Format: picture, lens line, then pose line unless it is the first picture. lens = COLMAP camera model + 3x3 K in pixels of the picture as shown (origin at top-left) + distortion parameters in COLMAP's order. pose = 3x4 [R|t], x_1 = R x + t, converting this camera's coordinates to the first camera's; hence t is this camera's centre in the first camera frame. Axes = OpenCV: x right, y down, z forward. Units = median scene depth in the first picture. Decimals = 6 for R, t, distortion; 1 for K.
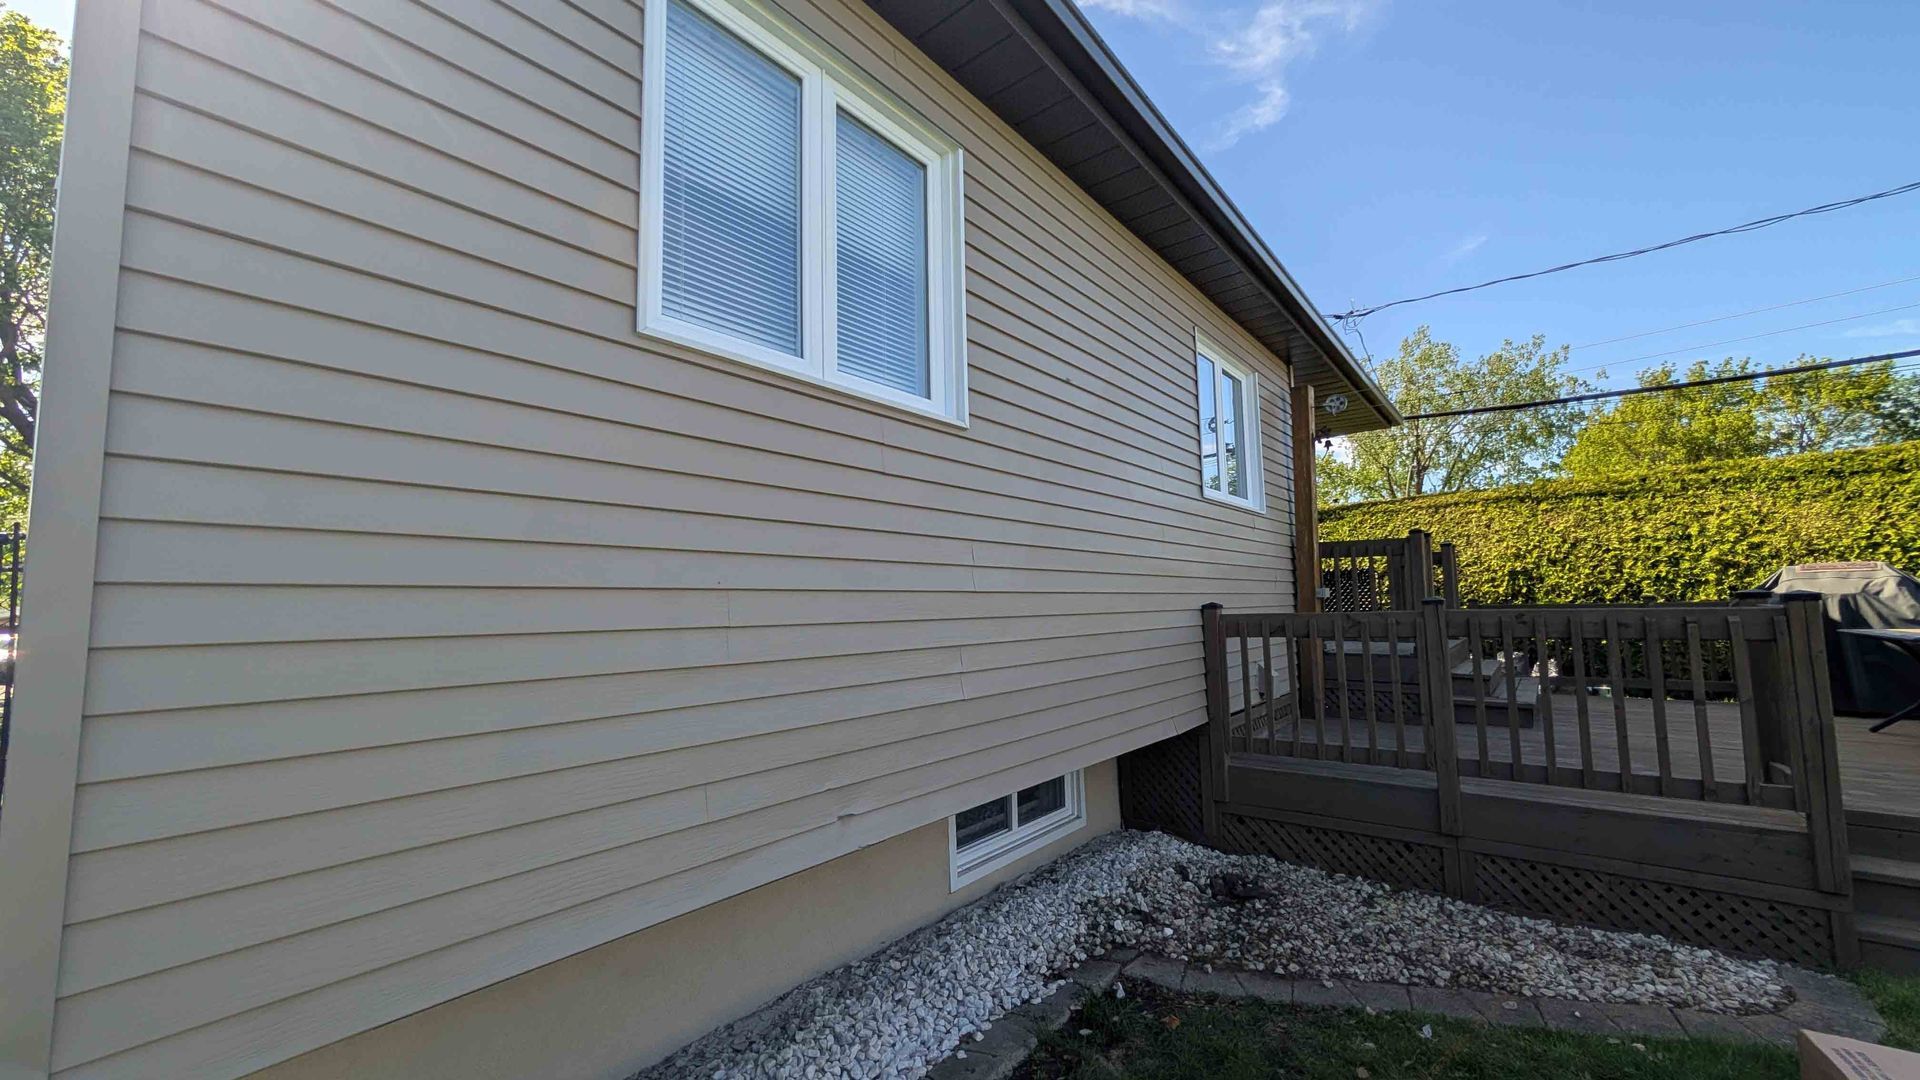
lens RADIAL K [[726.7, 0, 966.0], [0, 726.7, 546.3], [0, 0, 1]] dist [-0.001388, -0.000284]
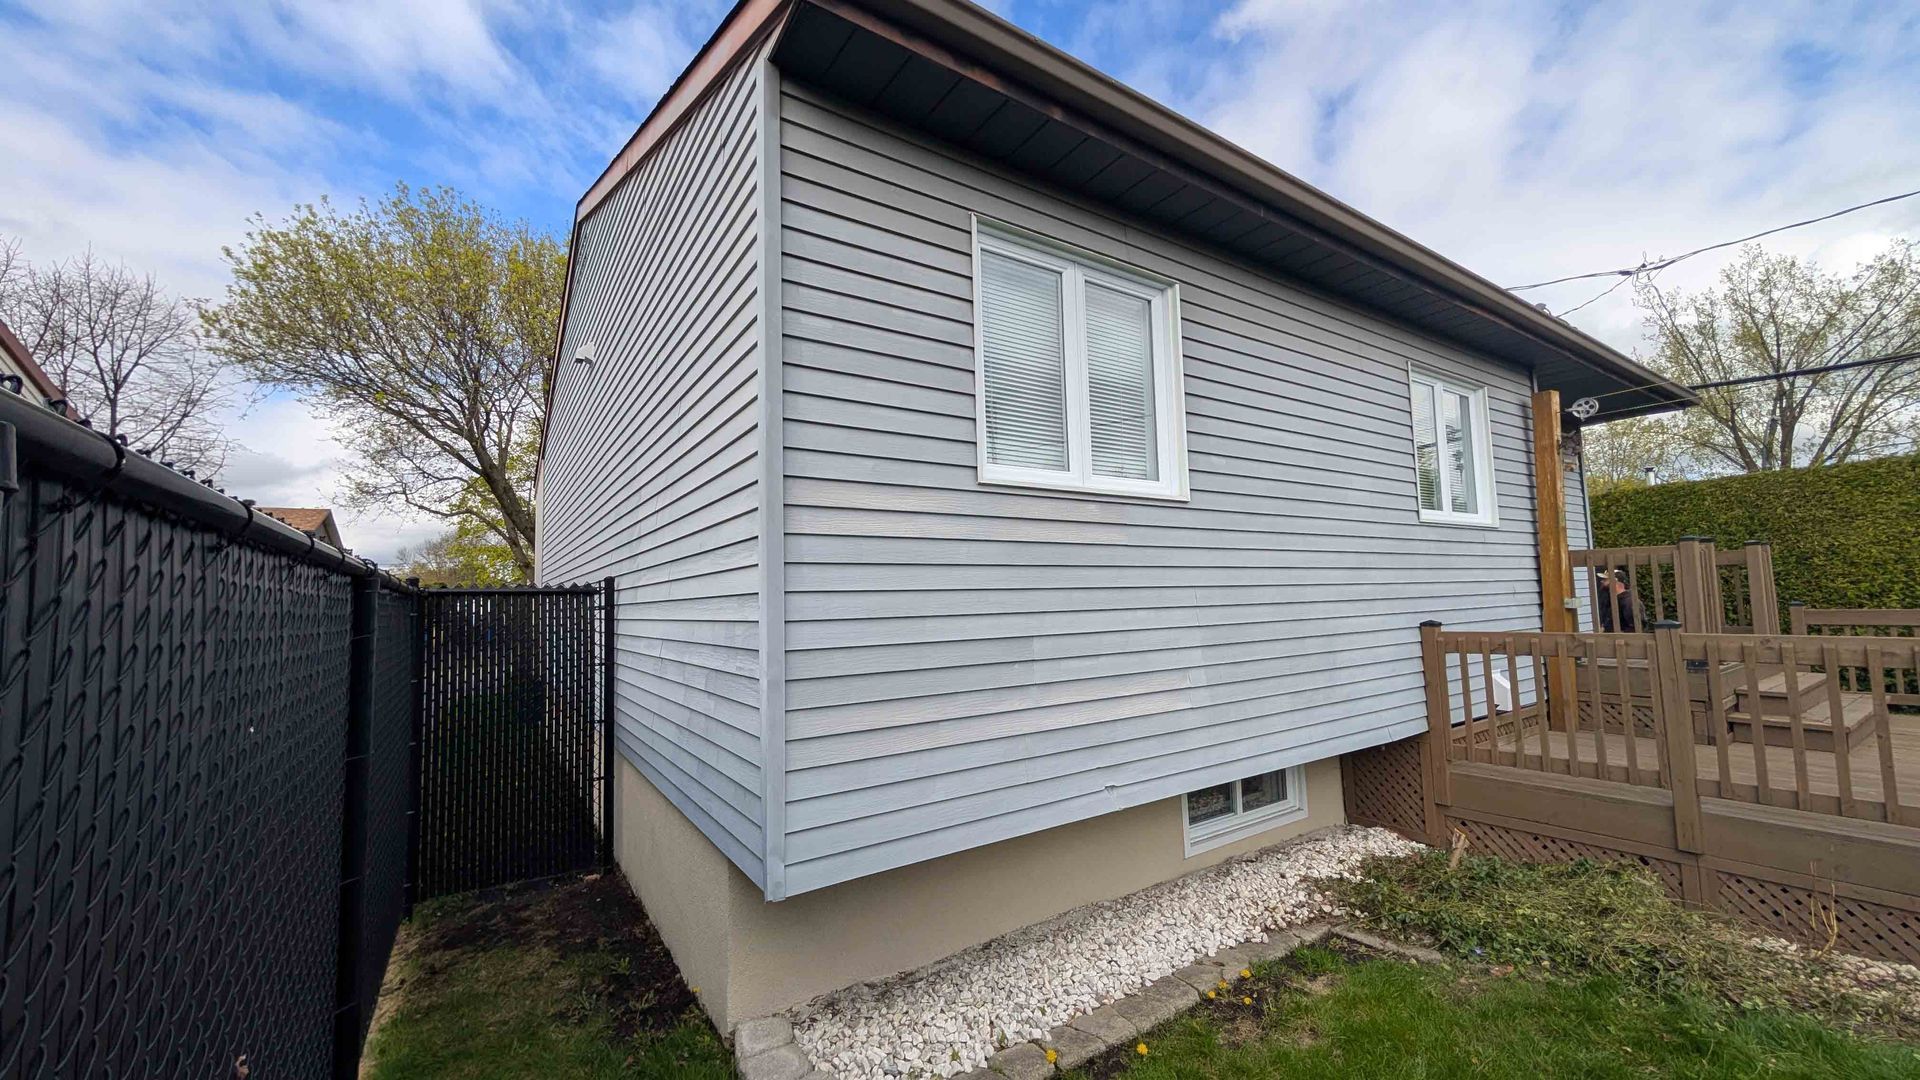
lens RADIAL K [[726.7, 0, 966.0], [0, 726.7, 545.2], [0, 0, 1]] dist [-0.001388, -0.000284]
pose [[0.955583, -0.027159, -0.293469, 0.000382], [0.031651, 0.999443, 0.010568, -0.080378], [0.293018, -0.019387, 0.955910, -0.274148]]
